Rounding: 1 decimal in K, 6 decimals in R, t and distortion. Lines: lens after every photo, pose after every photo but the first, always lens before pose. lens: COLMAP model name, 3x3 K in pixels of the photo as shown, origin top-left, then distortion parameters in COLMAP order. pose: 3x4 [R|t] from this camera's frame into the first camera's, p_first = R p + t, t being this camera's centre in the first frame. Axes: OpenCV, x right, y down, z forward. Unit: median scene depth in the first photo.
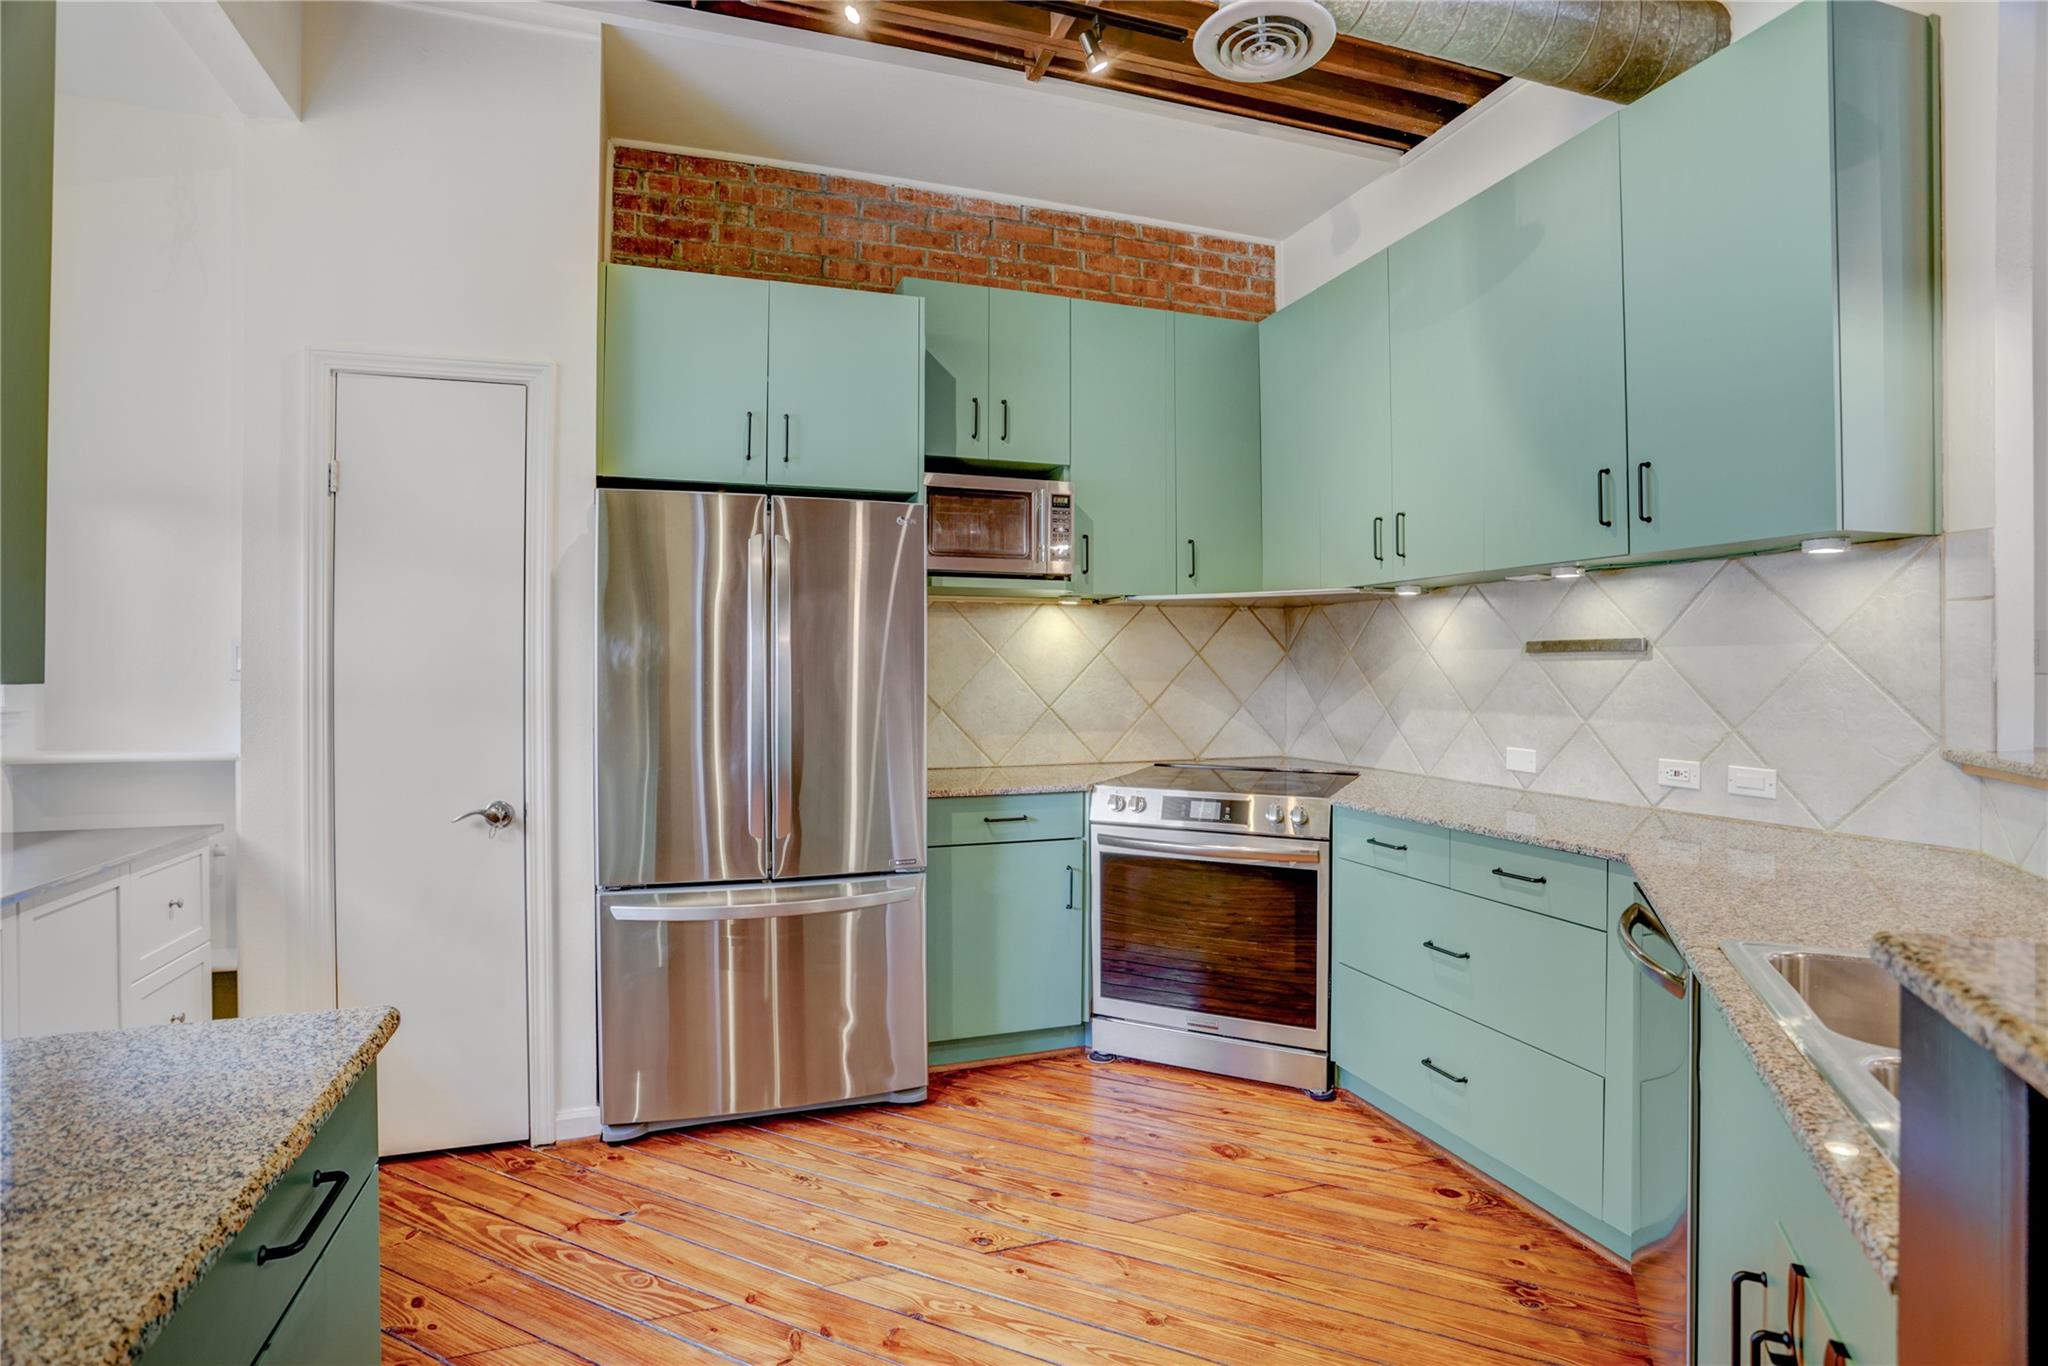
lens RADIAL K [[1025.4, 0, 1026.7], [0, 1025.4, 661.9], [0, 0, 1]] dist [-0.062666, 0.025787]
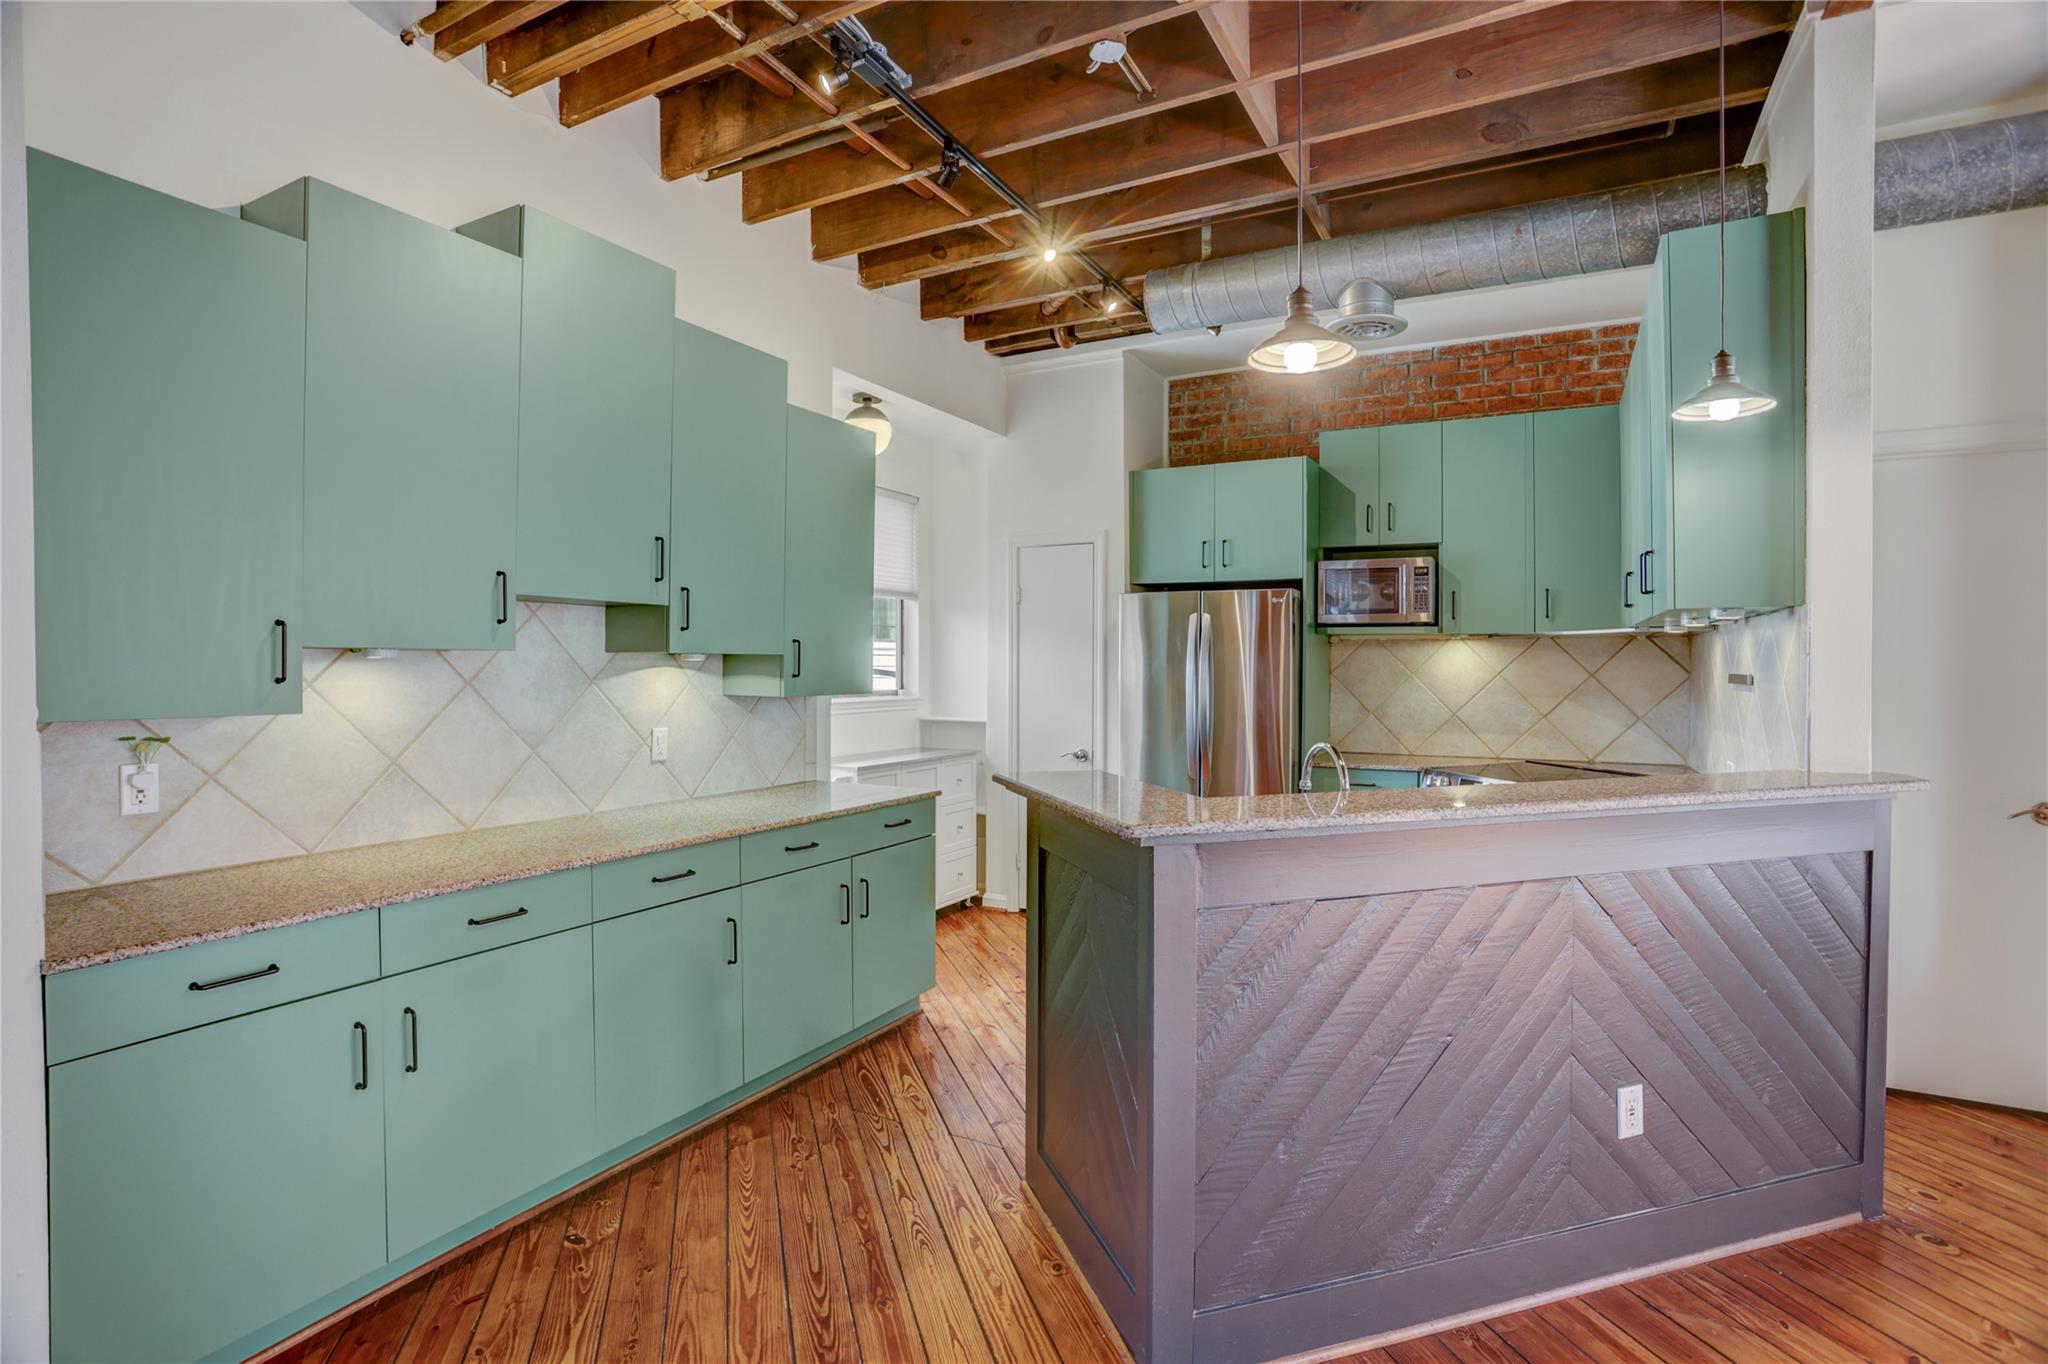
lens RADIAL K [[1025.4, 0, 985.4], [0, 1025.4, 667.8], [0, 0, 1]] dist [-0.062666, 0.025787]
pose [[0.662762, 0.004104, -0.748819, 0.616184], [0.002593, 0.999966, 0.007776, -0.029848], [0.748825, -0.007095, 0.662729, -0.358723]]
